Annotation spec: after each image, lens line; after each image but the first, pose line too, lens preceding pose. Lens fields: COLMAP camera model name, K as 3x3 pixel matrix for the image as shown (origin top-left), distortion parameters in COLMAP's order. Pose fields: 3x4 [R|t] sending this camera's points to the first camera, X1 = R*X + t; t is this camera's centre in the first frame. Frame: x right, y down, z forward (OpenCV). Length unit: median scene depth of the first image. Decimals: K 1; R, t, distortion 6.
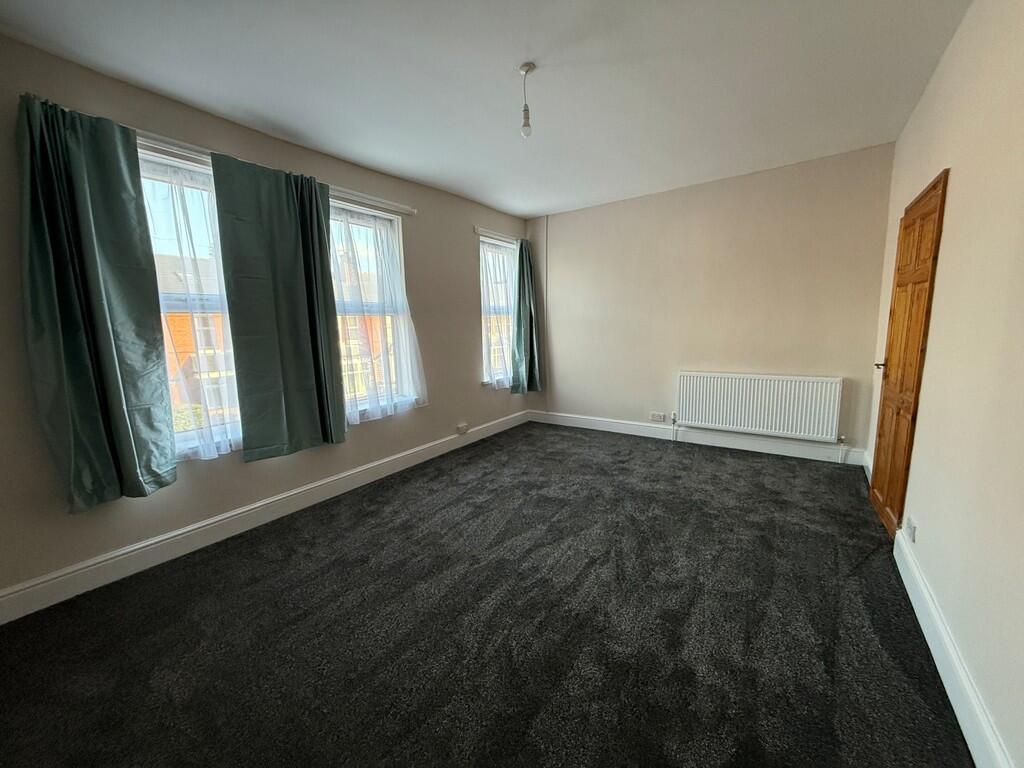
lens RADIAL K [[408.5, 0, 507.4], [0, 408.5, 386.1], [0, 0, 1]] dist [0.000646, 0.000093]
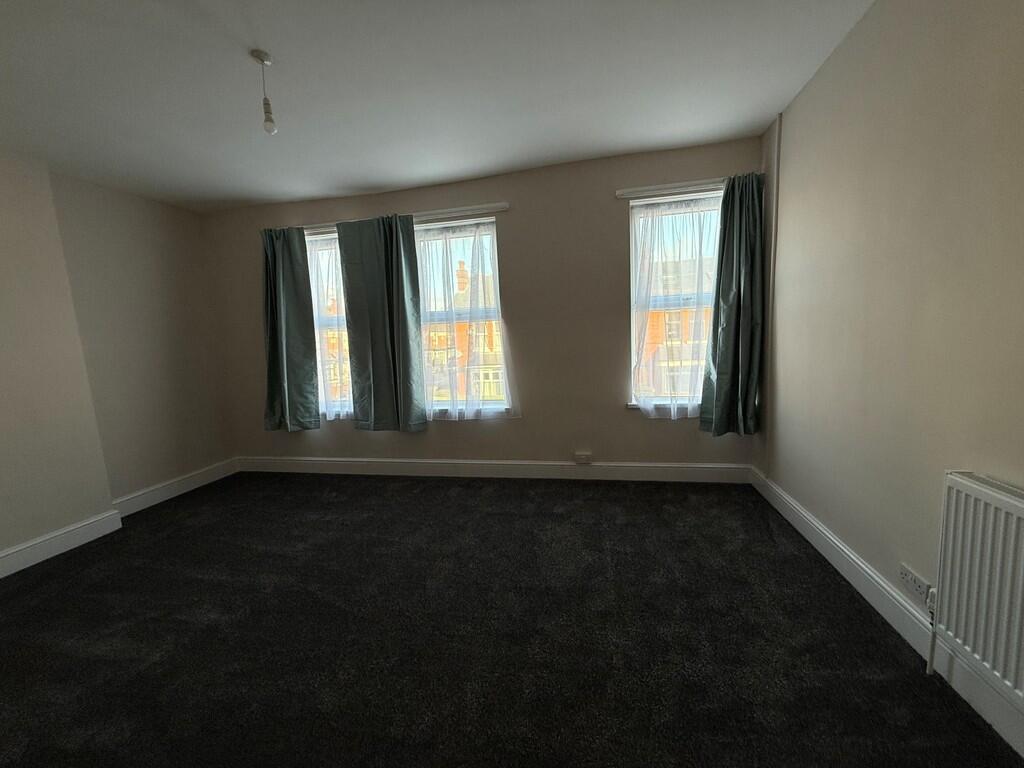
lens RADIAL K [[408.5, 0, 509.5], [0, 408.5, 383.9], [0, 0, 1]] dist [0.000646, 0.000093]
pose [[0.397819, 0.115449, -0.910171, 0.638077], [-0.097573, 0.991749, 0.083149, -0.106412], [0.912261, 0.055730, 0.405801, 0.642512]]
